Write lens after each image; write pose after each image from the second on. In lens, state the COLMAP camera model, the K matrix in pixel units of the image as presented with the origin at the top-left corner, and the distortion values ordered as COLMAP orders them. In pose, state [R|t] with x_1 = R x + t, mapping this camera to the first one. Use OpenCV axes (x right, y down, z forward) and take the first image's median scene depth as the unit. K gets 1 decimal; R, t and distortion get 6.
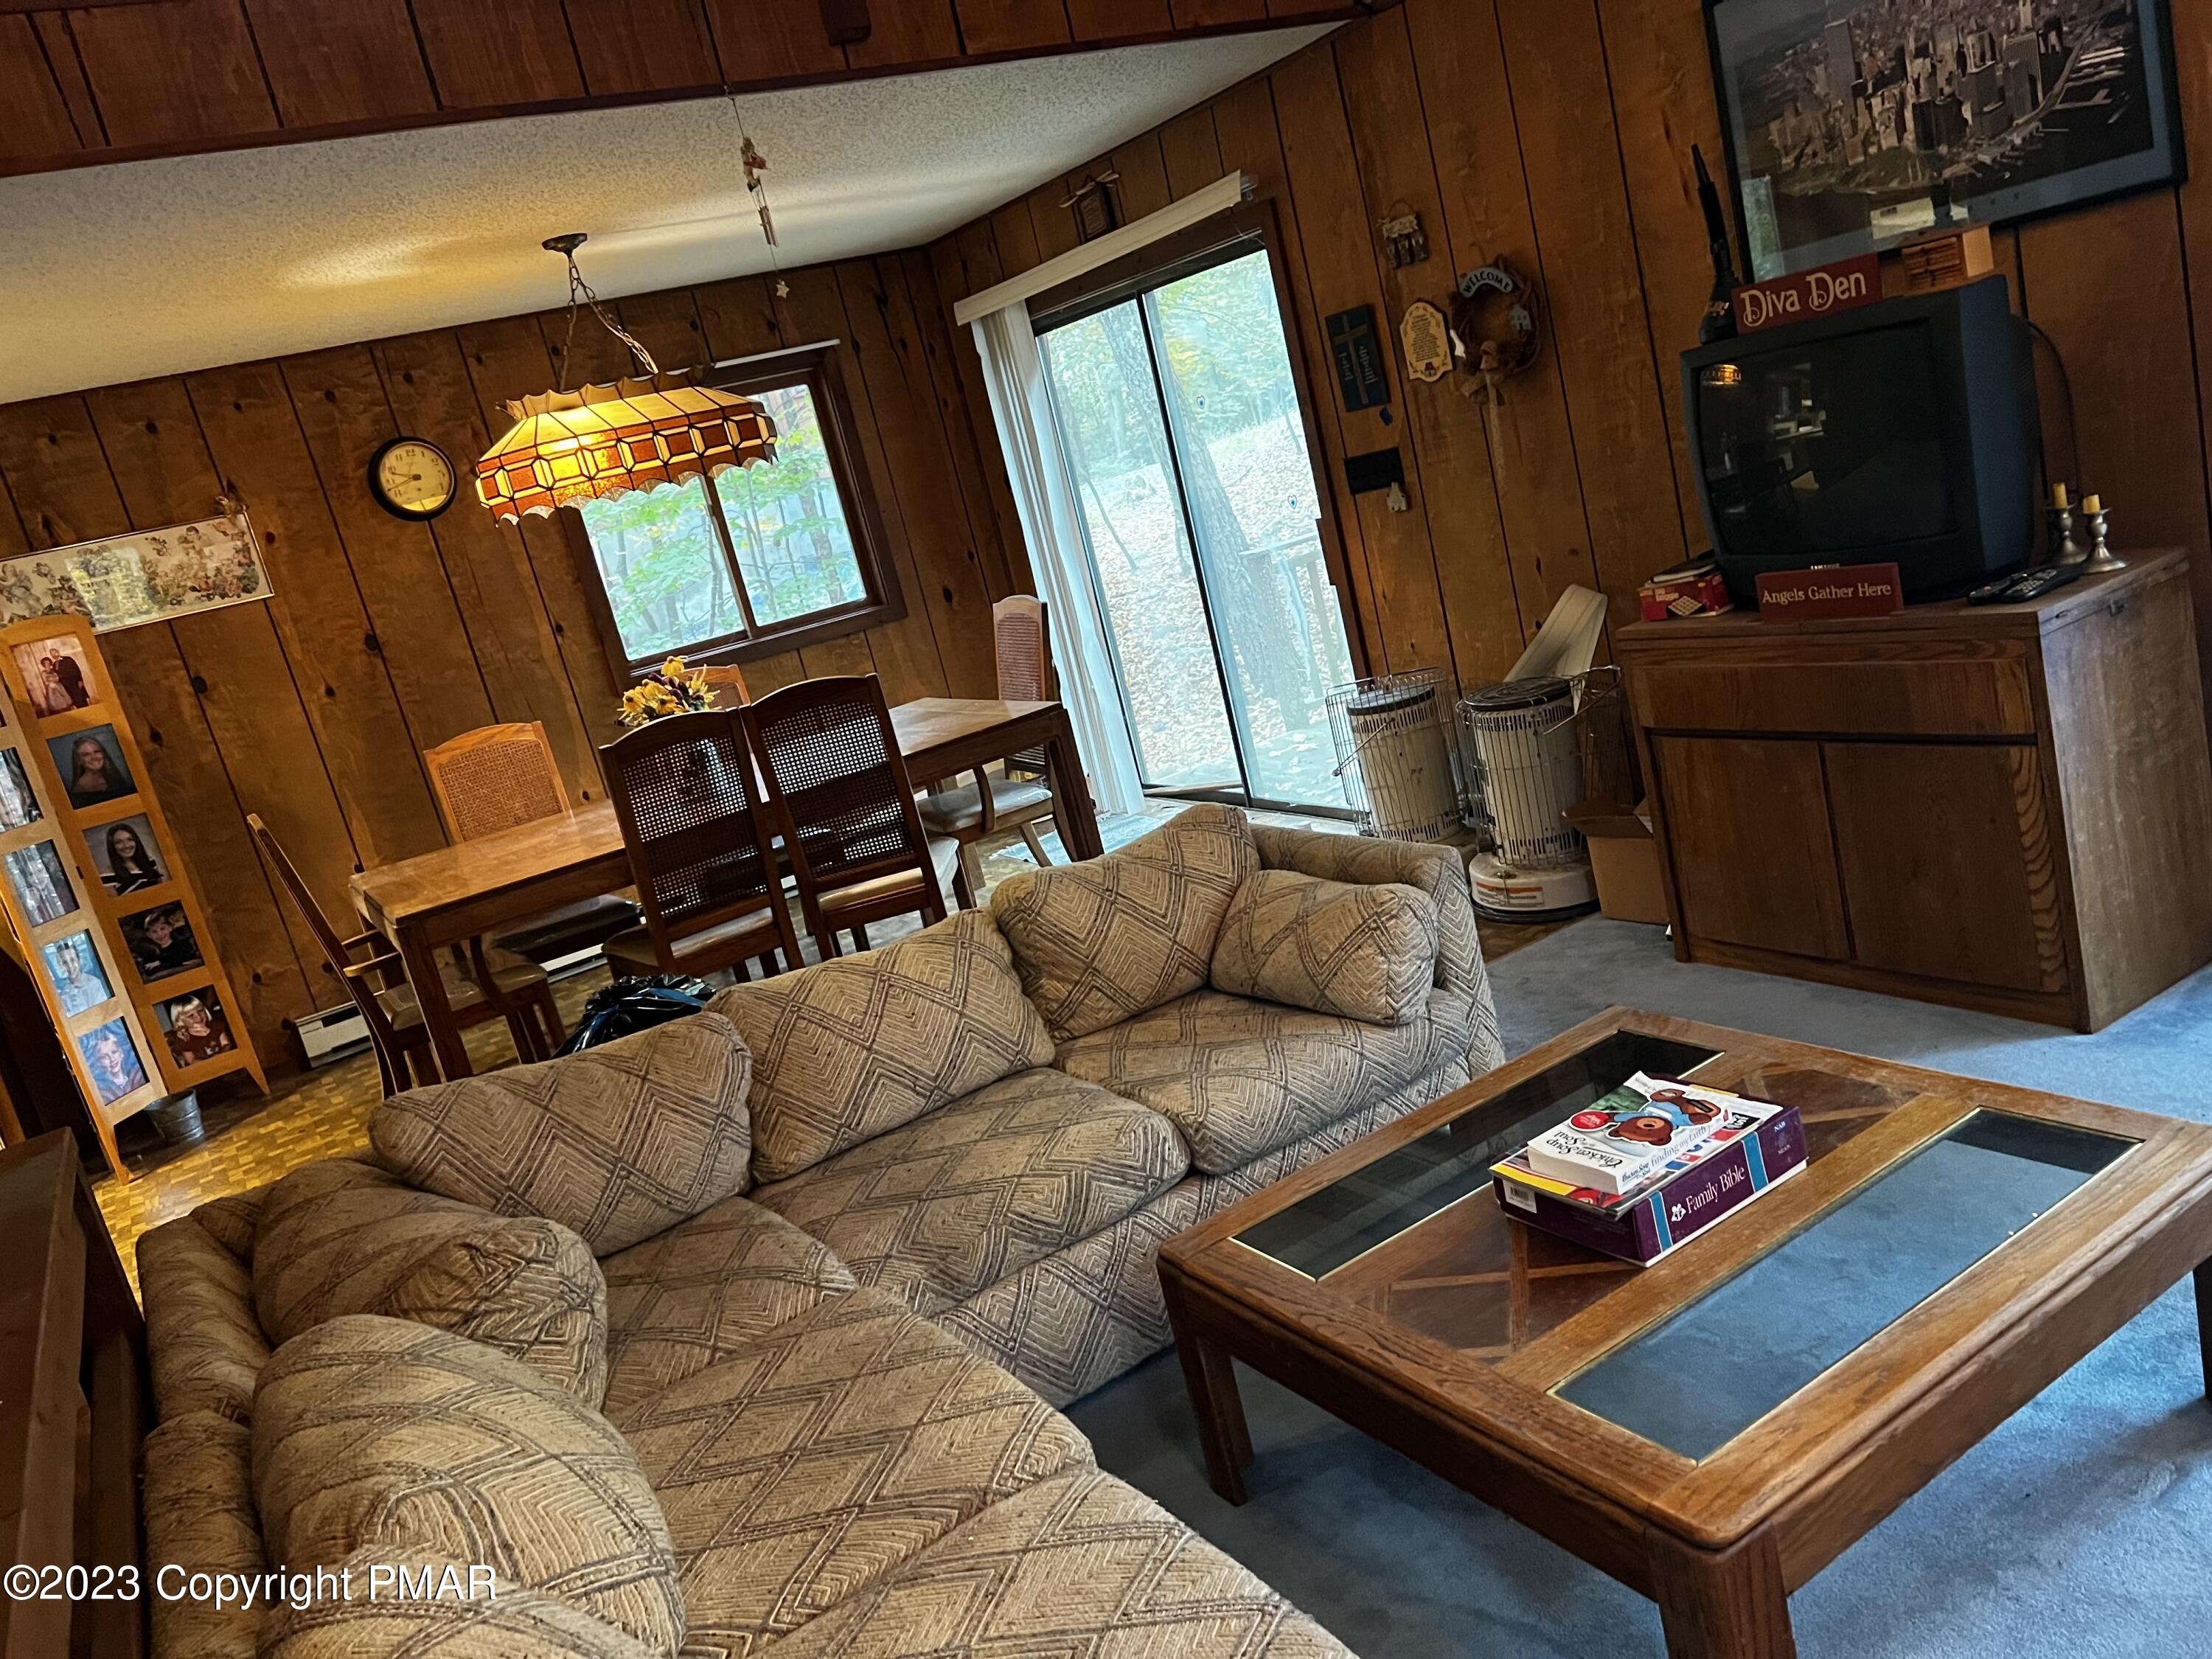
lens RADIAL K [[1666.5, 0, 1105.0], [0, 1666.5, 838.2], [0, 0, 1]] dist [0.025458, -0.026278]
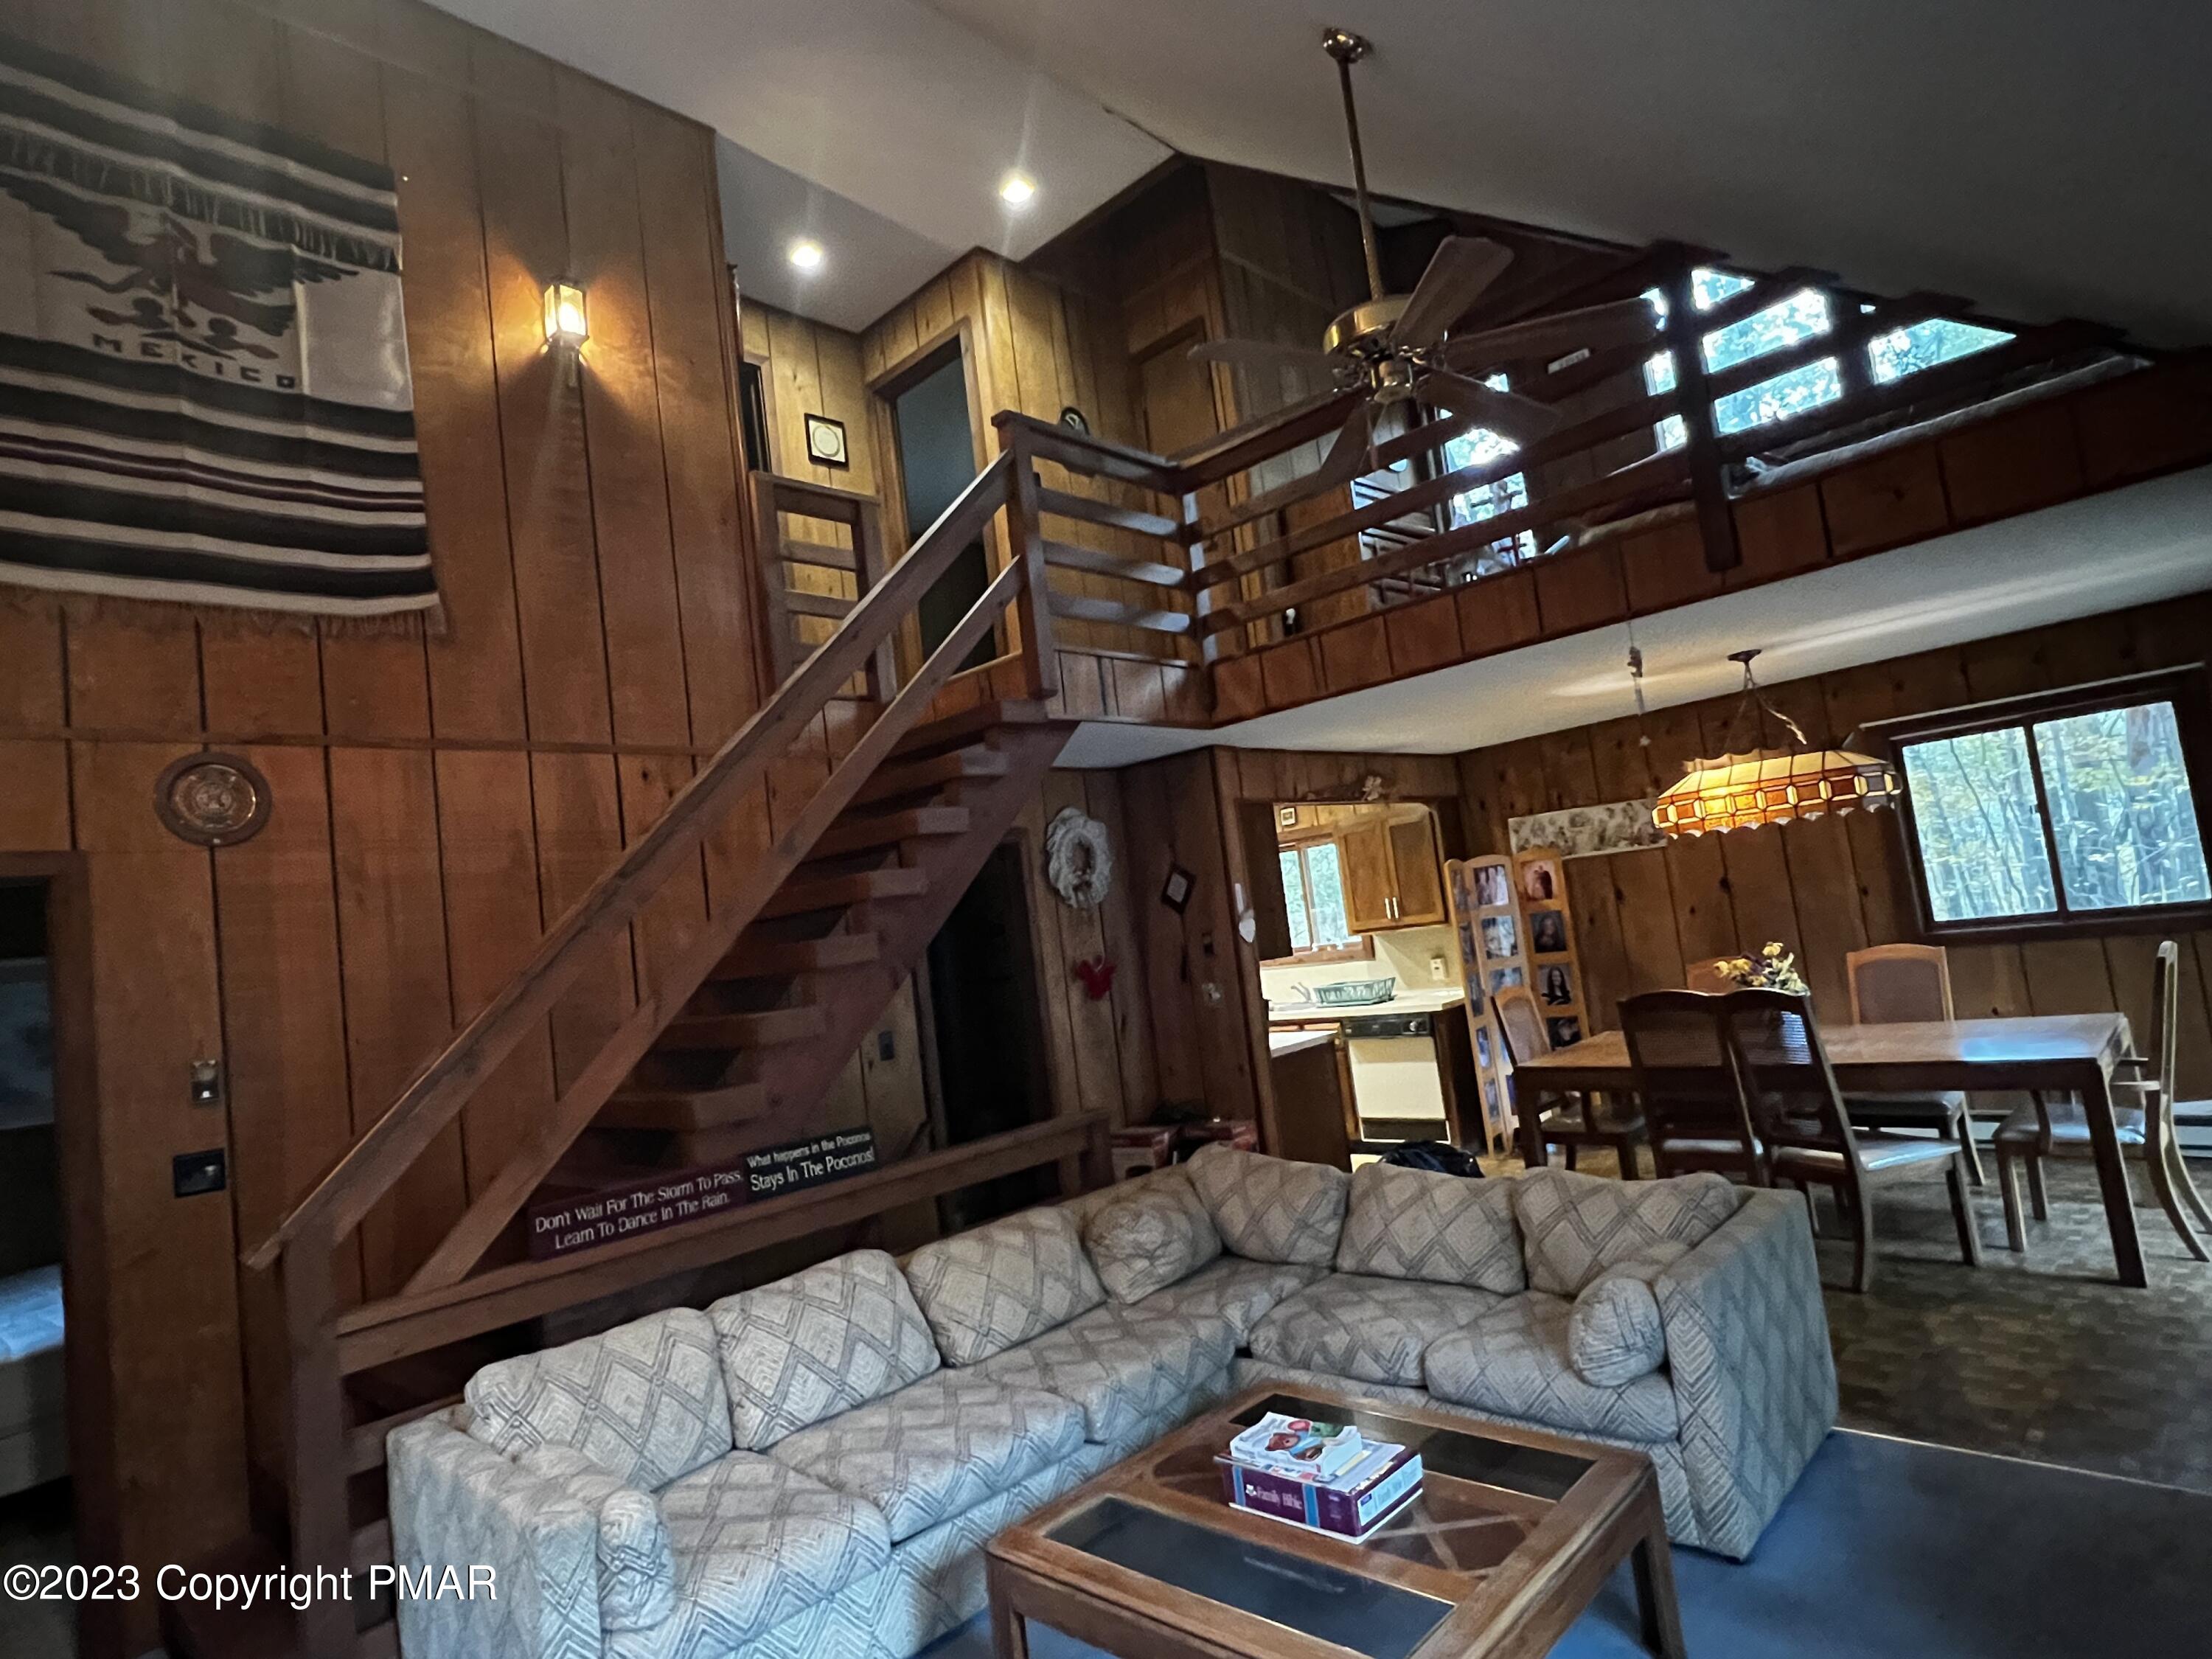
lens RADIAL K [[1196.0, 0, 1095.6], [0, 1196.0, 826.2], [0, 0, 1]] dist [-0.005600, 0.002689]
pose [[0.269663, 0.113240, -0.956273, 0.477328], [-0.159713, 0.984567, 0.071552, -0.168083], [0.949618, 0.133434, 0.283587, 0.156899]]
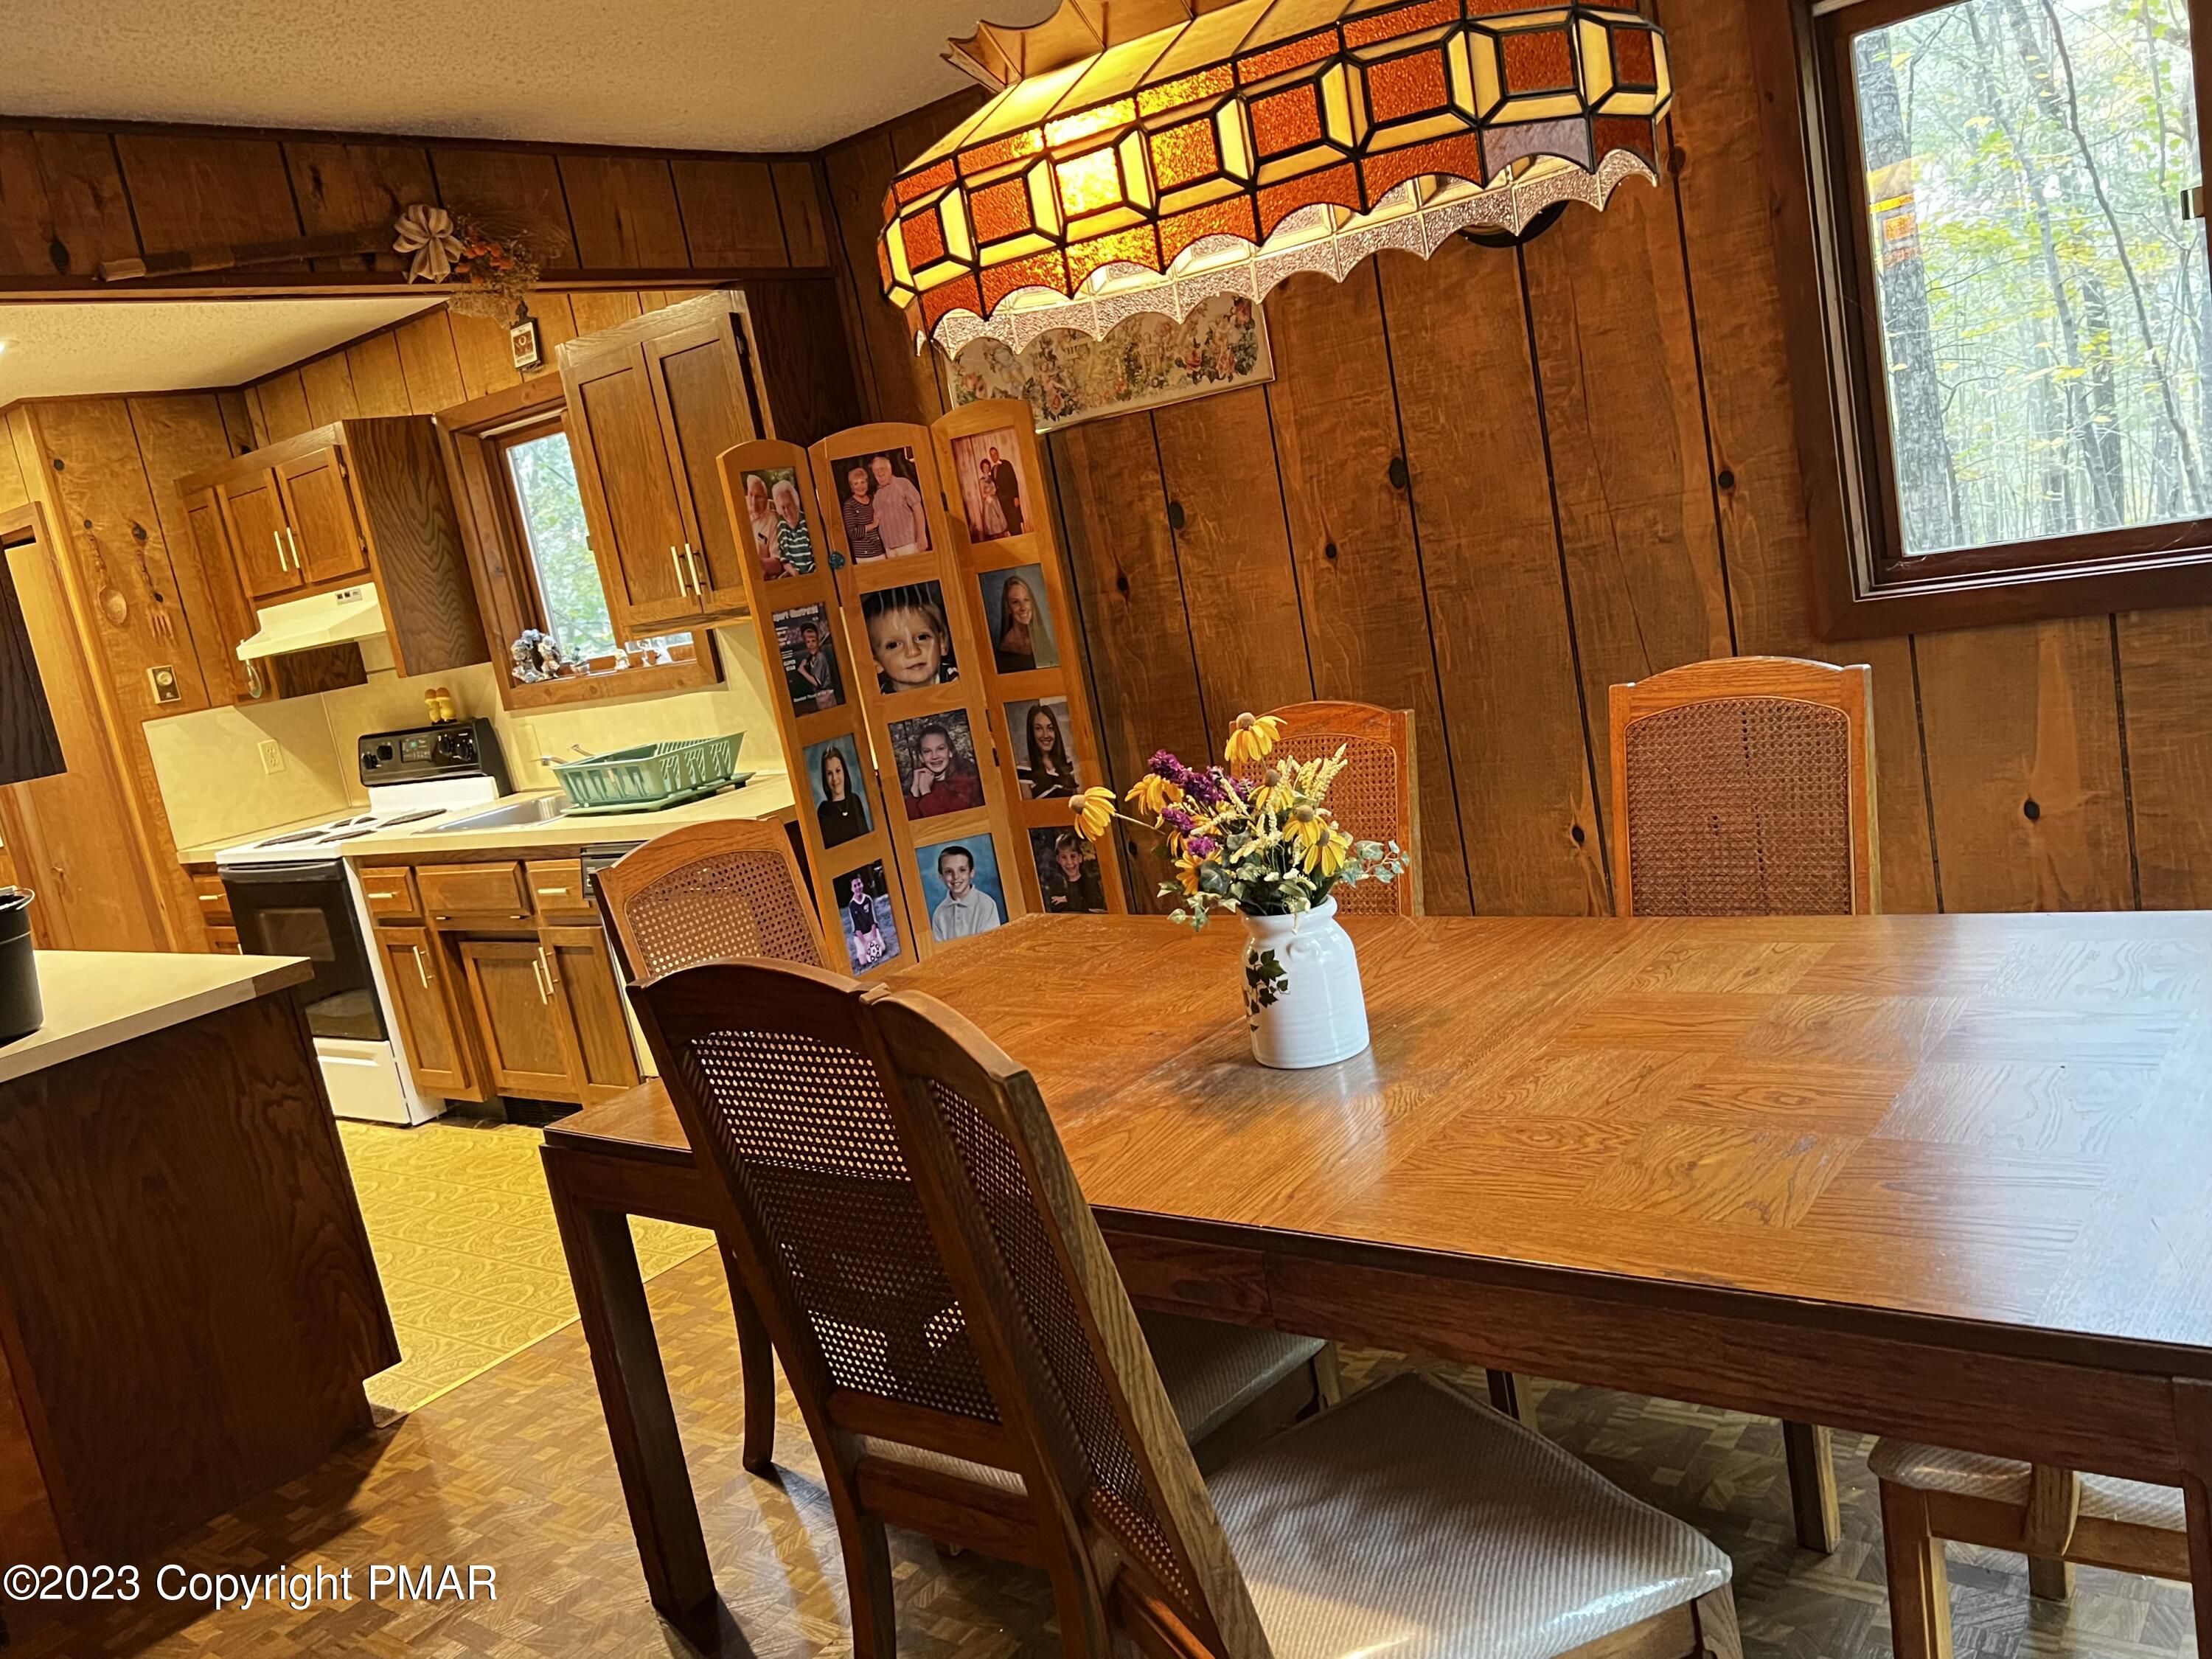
lens RADIAL K [[1740.9, 0, 1118.3], [0, 1740.9, 847.7], [0, 0, 1]] dist [0.047027, -0.012637]
pose [[0.381791, 0.332211, -0.862480, 0.082845], [-0.117852, 0.943050, 0.311076, -0.185198], [0.916704, -0.017121, 0.399200, 0.735848]]
